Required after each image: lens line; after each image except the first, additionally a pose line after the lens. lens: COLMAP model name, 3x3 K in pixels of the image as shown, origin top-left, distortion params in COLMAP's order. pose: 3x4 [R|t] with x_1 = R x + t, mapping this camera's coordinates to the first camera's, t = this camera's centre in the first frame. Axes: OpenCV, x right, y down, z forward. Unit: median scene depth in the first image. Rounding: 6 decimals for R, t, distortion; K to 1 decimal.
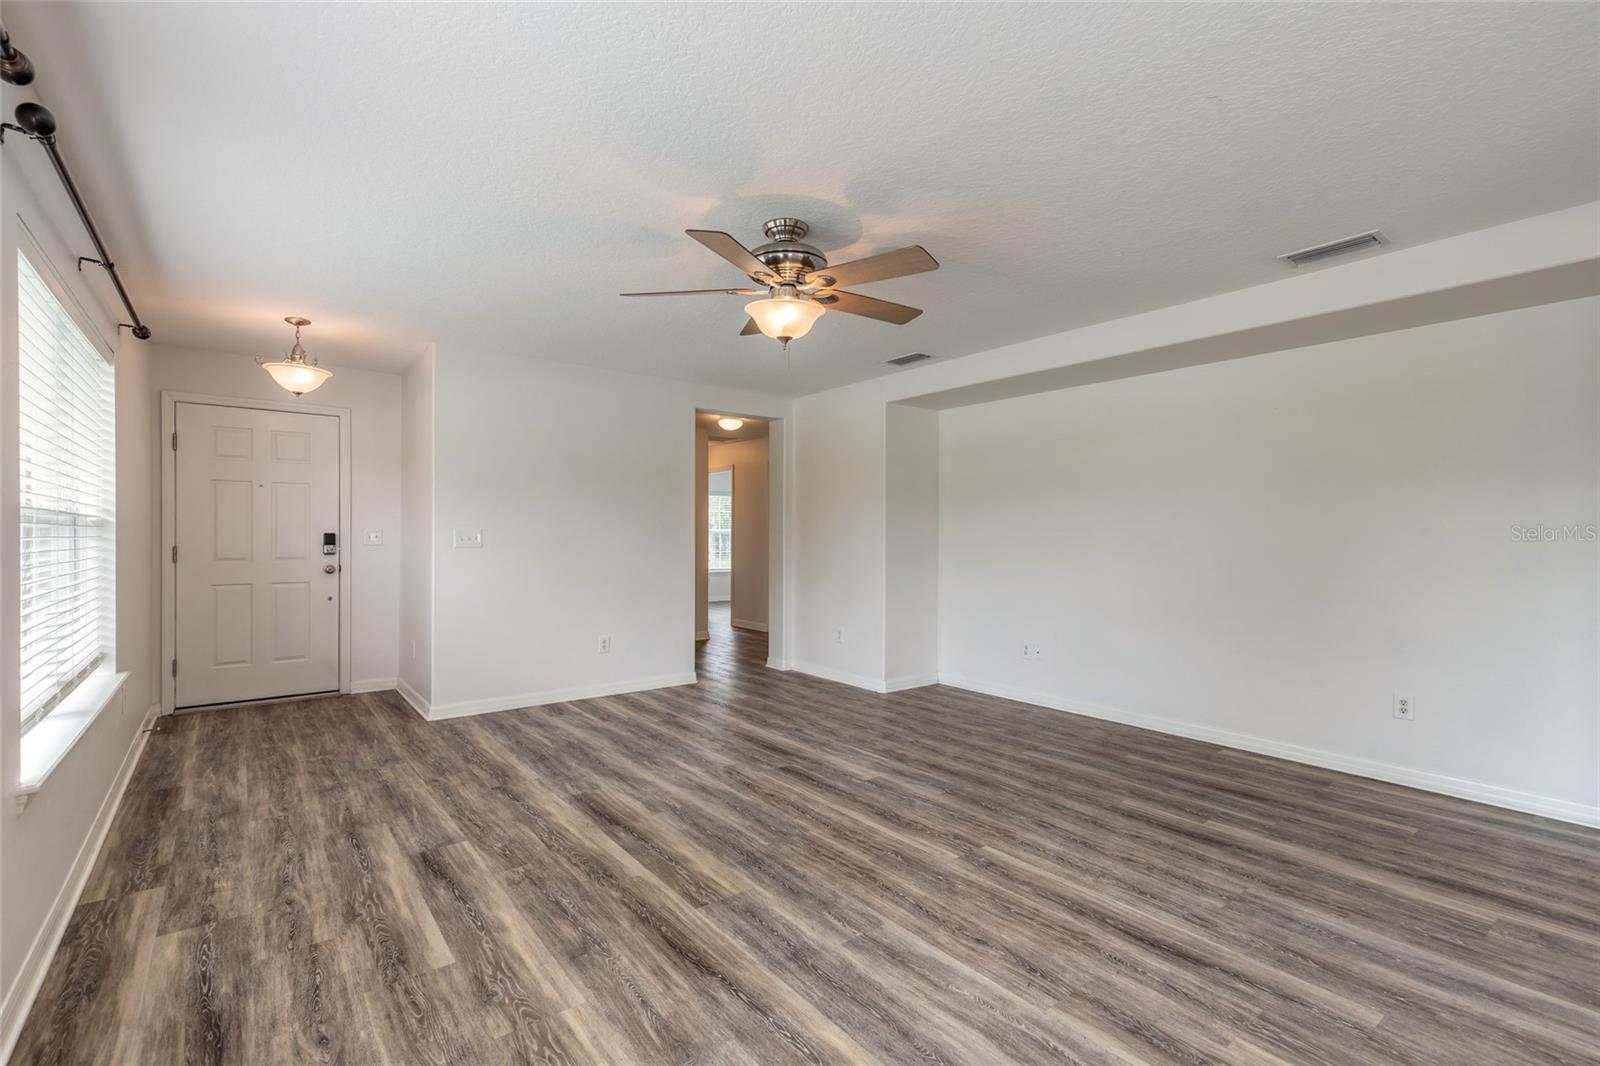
lens RADIAL K [[721.2, 0, 794.7], [0, 721.2, 533.7], [0, 0, 1]] dist [0.011613, -0.002943]
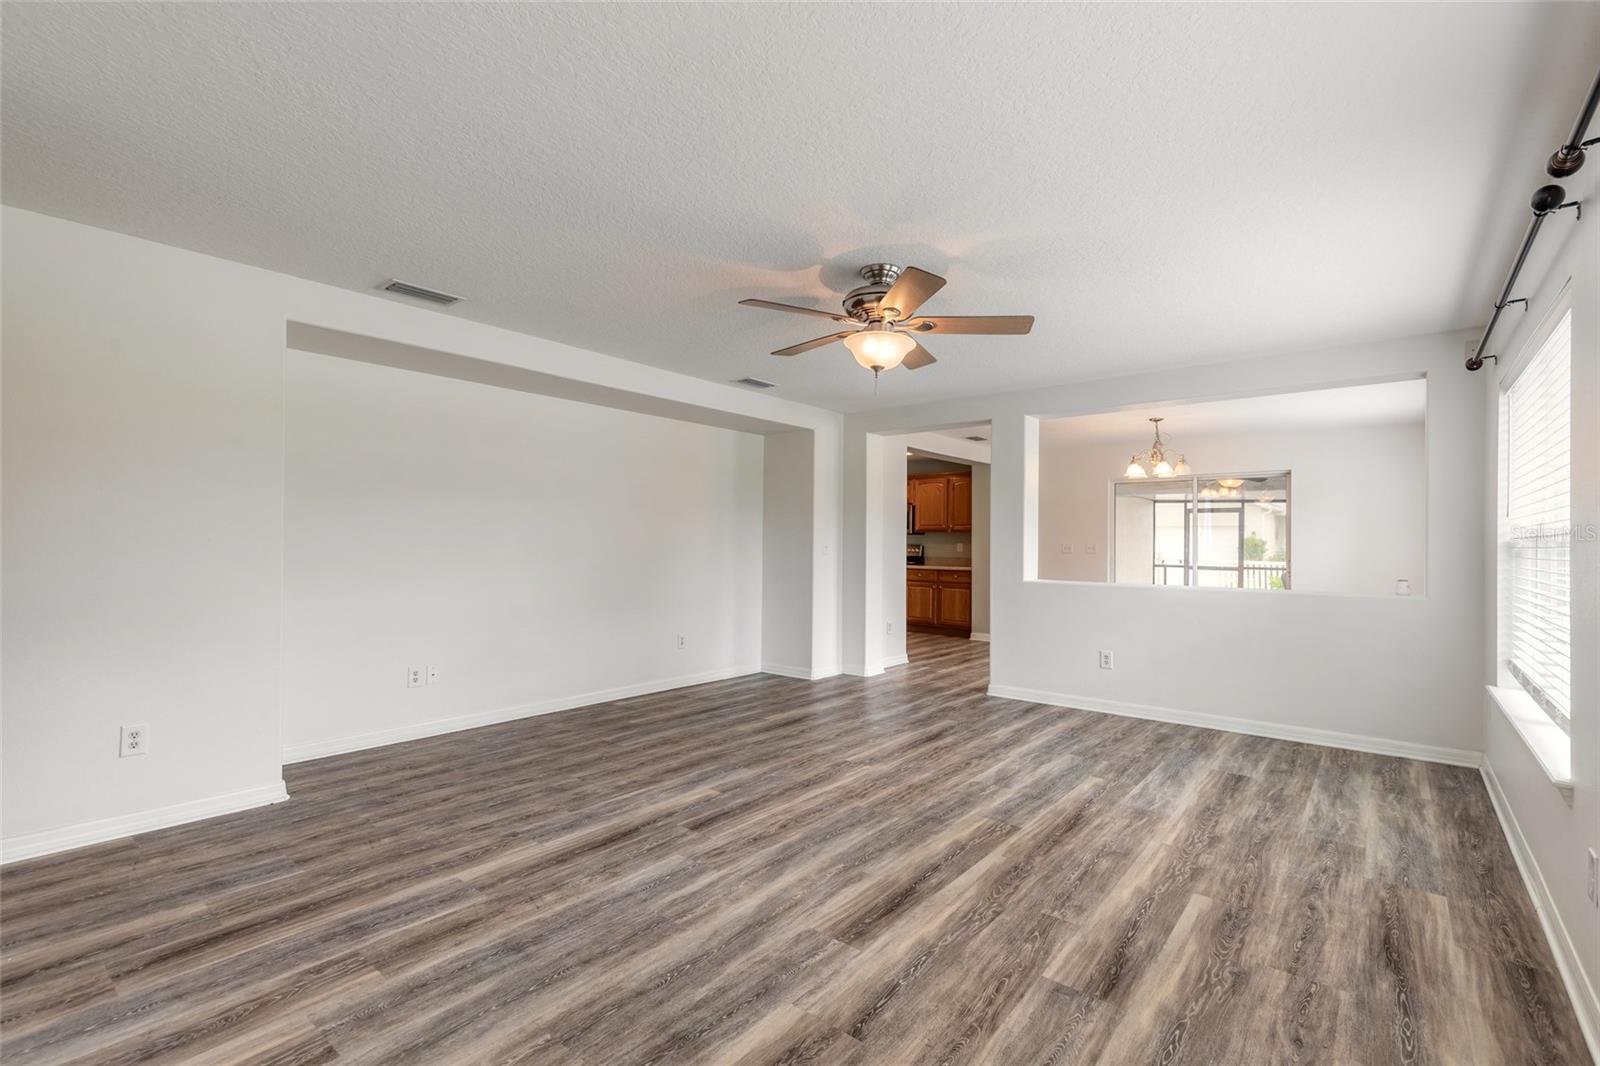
lens RADIAL K [[721.2, 0, 799.4], [0, 721.2, 530.5], [0, 0, 1]] dist [0.011613, -0.002943]
pose [[-0.231534, 0.011351, 0.972761, -1.056513], [-0.012804, 0.999810, -0.014714, -0.000484], [-0.972742, -0.015862, -0.231345, 1.354386]]
